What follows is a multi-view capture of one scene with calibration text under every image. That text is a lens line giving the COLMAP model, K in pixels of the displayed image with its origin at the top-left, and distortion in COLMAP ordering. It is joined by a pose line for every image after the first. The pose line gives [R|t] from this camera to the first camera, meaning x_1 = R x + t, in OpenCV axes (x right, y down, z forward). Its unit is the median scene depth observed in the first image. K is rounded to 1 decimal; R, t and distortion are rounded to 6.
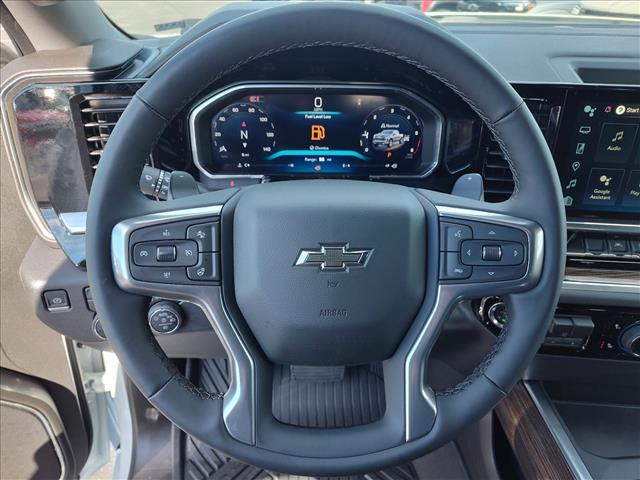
lens RADIAL K [[438.3, 0, 320.0], [0, 438.3, 240.0], [0, 0, 1]] dist [-0.004802, -0.004943]
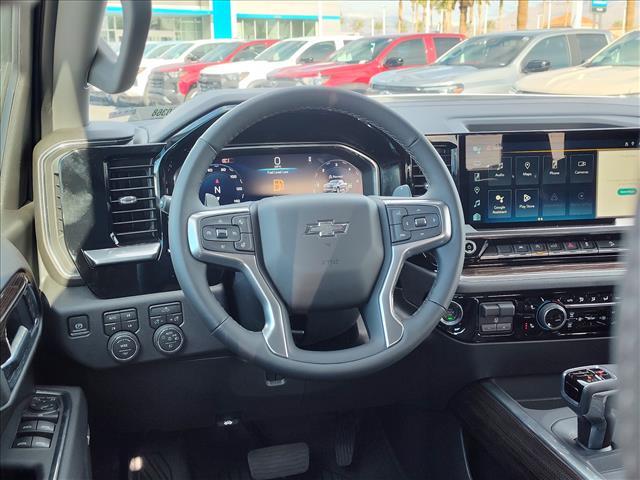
lens RADIAL K [[714.3, 0, 317.7], [0, 714.3, 249.9], [0, 0, 1]] dist [-0.001316, 0.036413]
pose [[0.978496, -0.073236, 0.192824, -0.342970], [0.123546, 0.956694, -0.263579, 0.537178], [-0.165170, 0.281733, 0.945169, -0.969587]]
